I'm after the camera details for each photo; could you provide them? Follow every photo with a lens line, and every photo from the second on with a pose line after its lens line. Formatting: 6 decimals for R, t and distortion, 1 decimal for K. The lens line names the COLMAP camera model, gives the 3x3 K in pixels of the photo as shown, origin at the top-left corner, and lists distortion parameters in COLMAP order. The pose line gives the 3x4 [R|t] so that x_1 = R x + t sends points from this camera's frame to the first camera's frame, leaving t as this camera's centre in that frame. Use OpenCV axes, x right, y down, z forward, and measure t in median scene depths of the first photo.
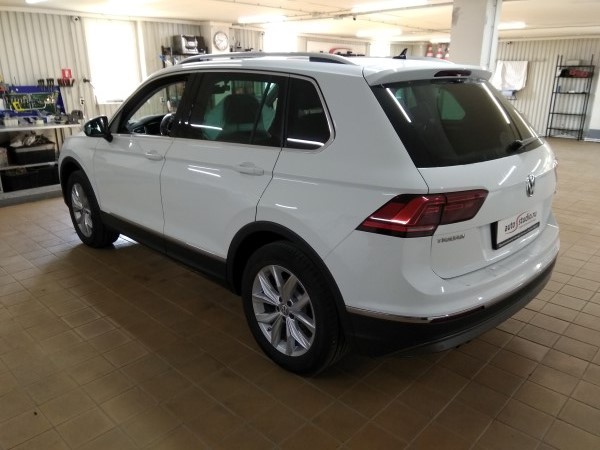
lens RADIAL K [[466.8, 0, 302.2], [0, 466.8, 223.7], [0, 0, 1]] dist [0.059310, -0.073191]
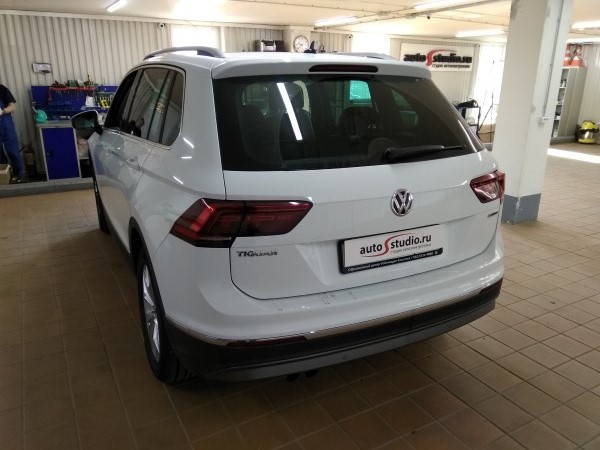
lens RADIAL K [[466.8, 0, 305.4], [0, 466.8, 225.0], [0, 0, 1]] dist [0.059310, -0.073191]
pose [[0.955447, 0.092175, -0.280400, 0.192845], [-0.095006, 0.995471, 0.003512, -0.009804], [0.279453, 0.023284, 0.959877, 0.055956]]
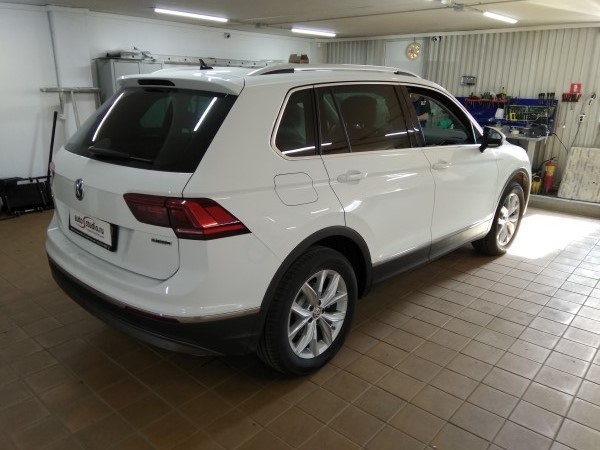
lens RADIAL K [[466.8, 0, 300.0], [0, 466.8, 230.3], [0, 0, 1]] dist [0.059310, -0.073191]
pose [[0.075848, 0.295711, -0.952262, 0.485764], [-0.316004, 0.912914, 0.258322, -0.128498], [0.945721, 0.281325, 0.162688, 0.405546]]
